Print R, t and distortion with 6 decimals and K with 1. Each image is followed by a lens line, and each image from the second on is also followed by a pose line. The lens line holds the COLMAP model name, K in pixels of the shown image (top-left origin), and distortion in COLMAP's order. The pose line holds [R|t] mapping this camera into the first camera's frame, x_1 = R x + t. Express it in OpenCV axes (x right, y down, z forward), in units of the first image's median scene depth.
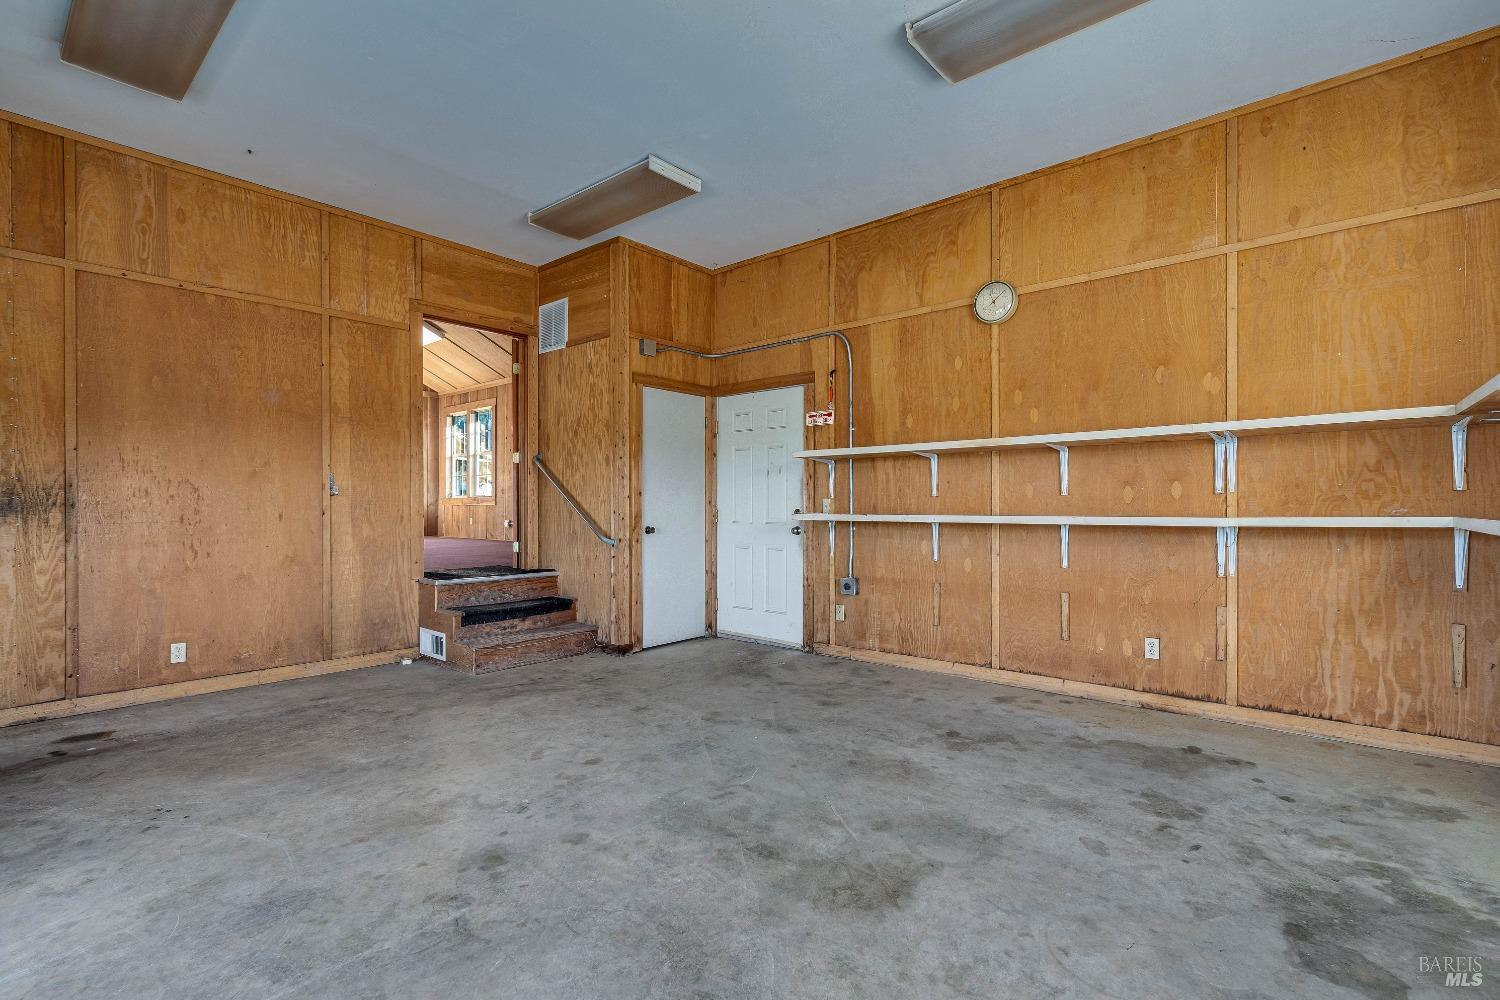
lens RADIAL K [[685.1, 0, 748.1], [0, 685.1, 502.6], [0, 0, 1]] dist [-0.001872, 0.000030]
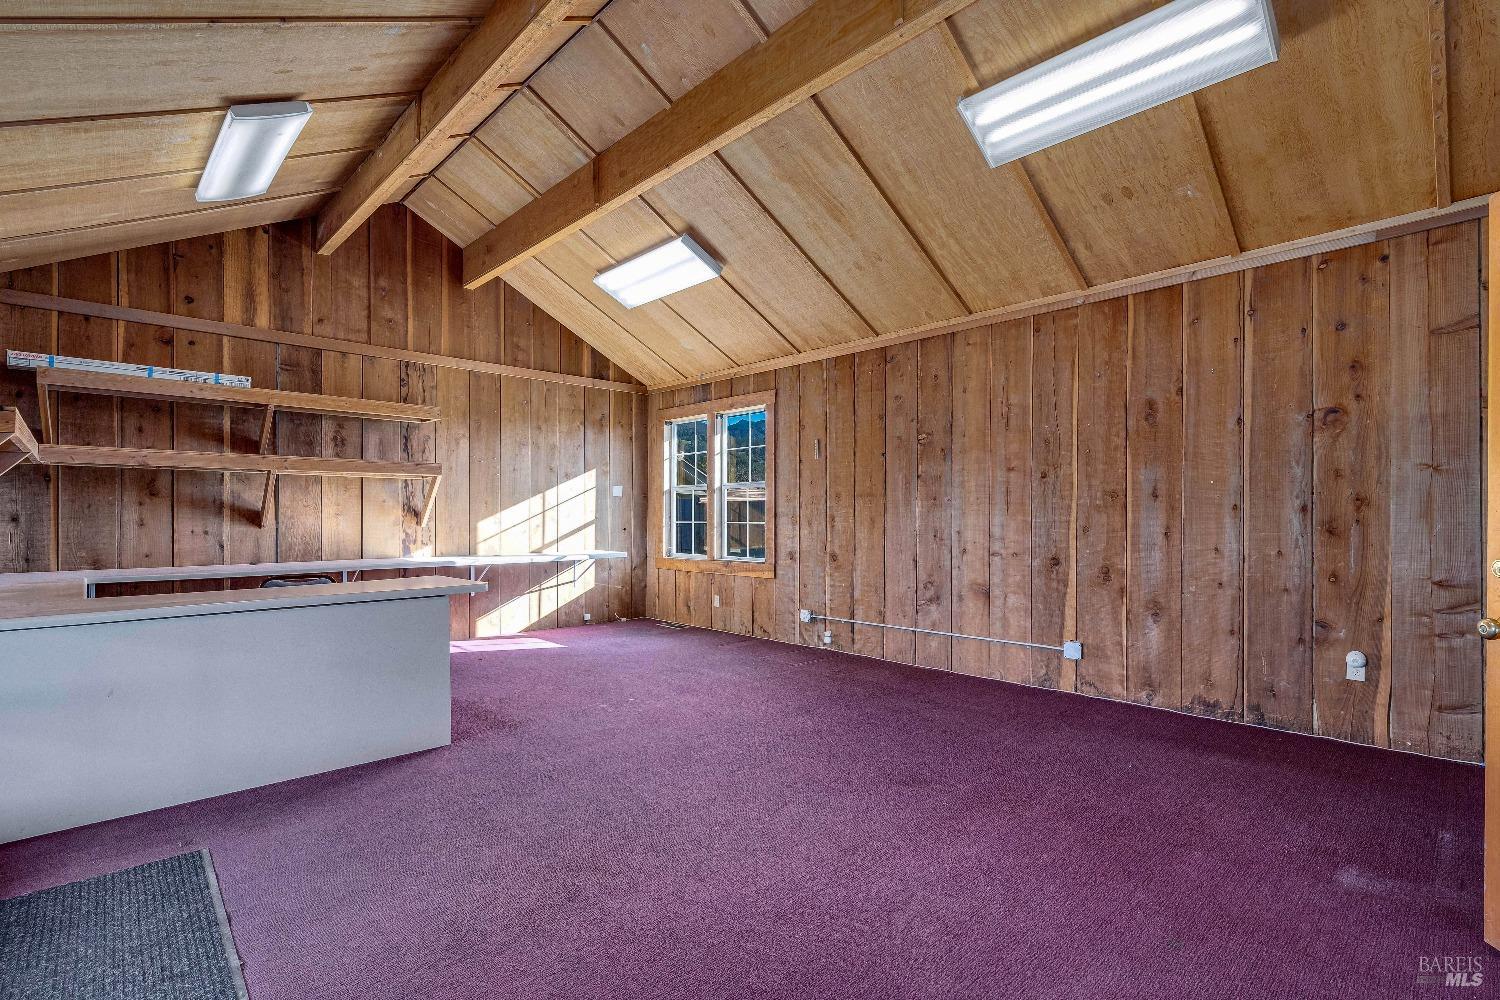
lens RADIAL K [[711.2, 0, 747.9], [0, 711.2, 521.9], [0, 0, 1]] dist [0.000835, 0.000353]
pose [[0.993929, -0.000007, -0.110025, -0.931601], [0.000877, 0.999969, 0.007860, -0.138361], [0.110021, -0.007908, 0.993898, 1.188467]]
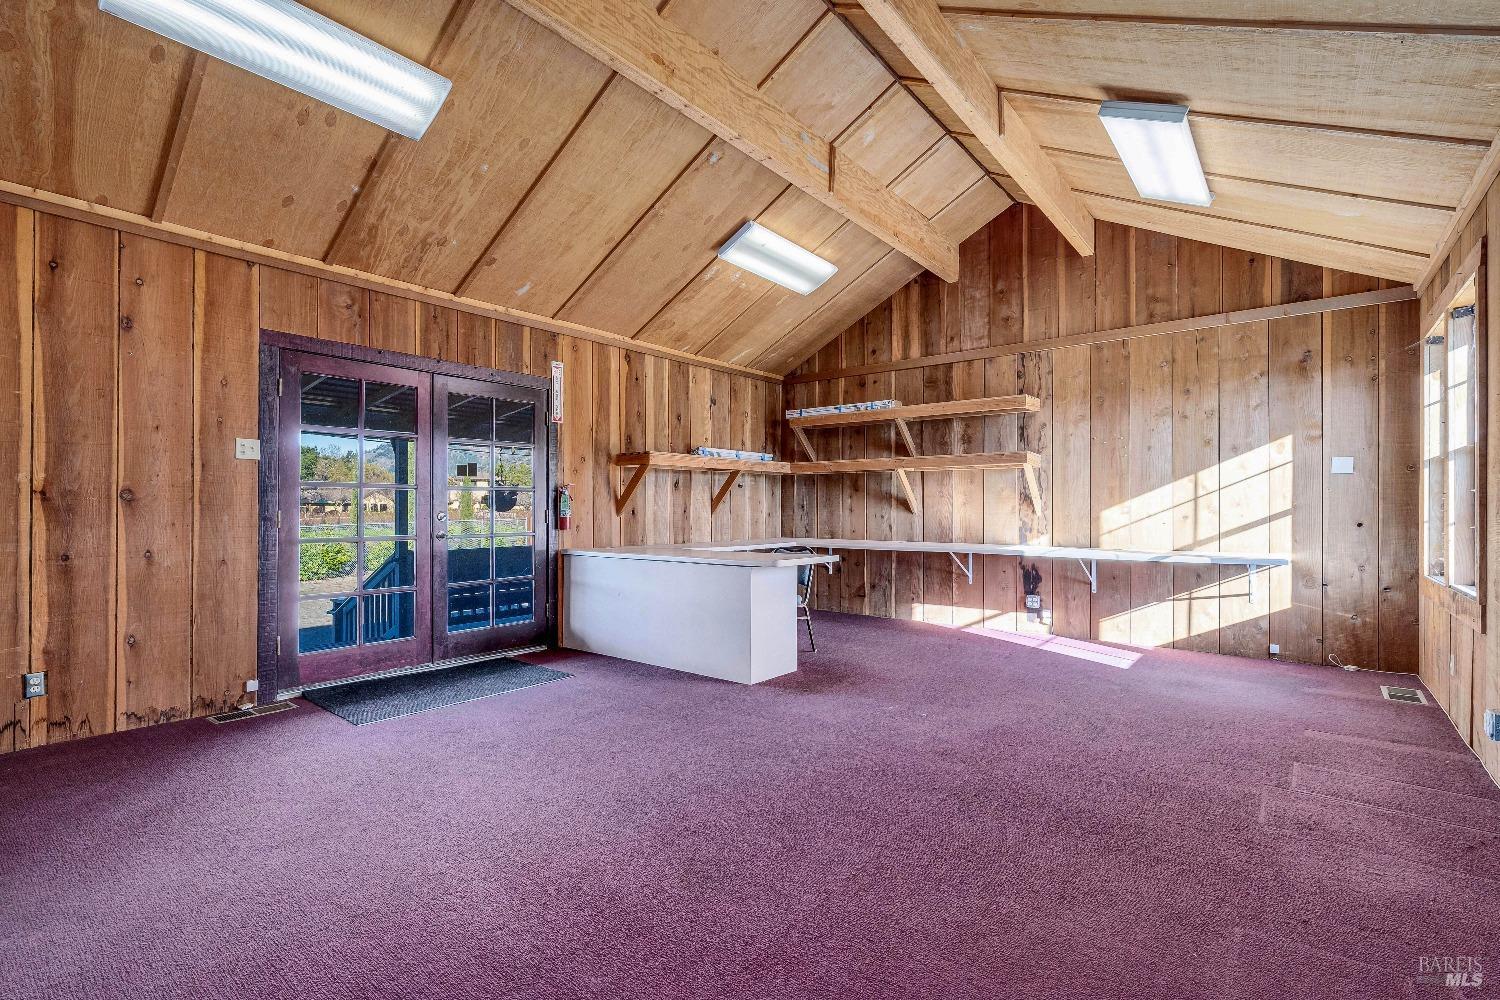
lens RADIAL K [[685.1, 0, 748.1], [0, 685.1, 502.6], [0, 0, 1]] dist [-0.001872, 0.000030]
pose [[0.026184, -0.002675, -0.999654, -0.307279], [0.002636, 0.999993, -0.002607, -0.141399], [0.999654, -0.002567, 0.026191, 2.030382]]
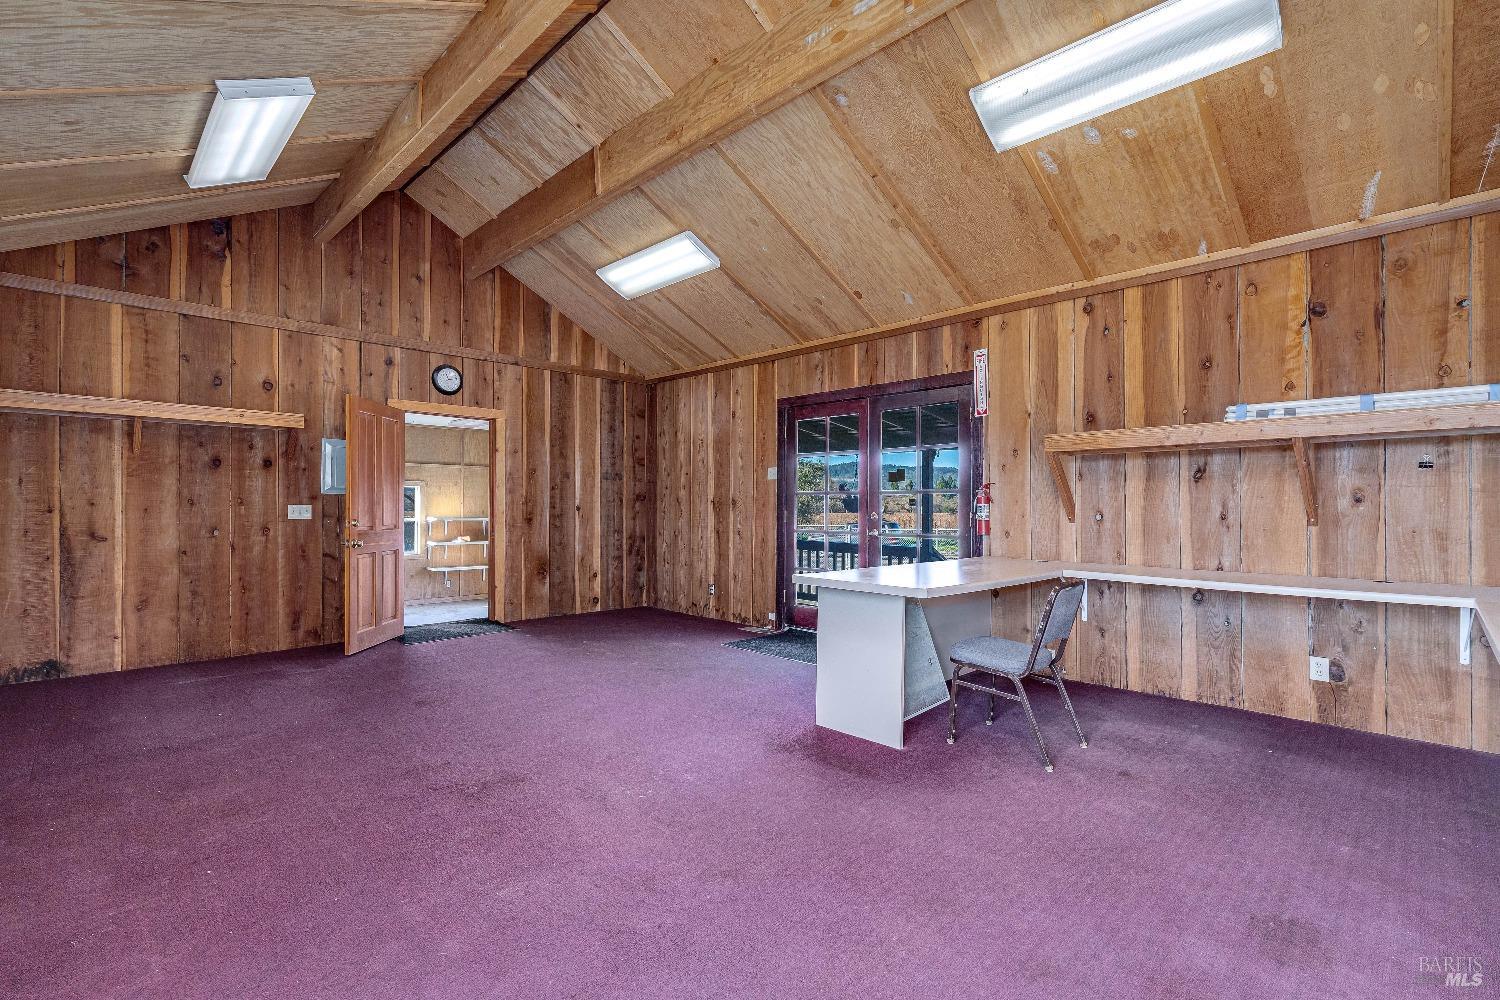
lens RADIAL K [[679.4, 0, 750.0], [0, 679.4, 500.0], [0, 0, 1]] dist [-0.003598, 0.000156]
pose [[-0.997403, -0.001403, 0.072006, -1.383492], [-0.002545, 0.999872, -0.015772, -0.132860], [-0.071975, -0.015915, -0.997279, 2.965081]]
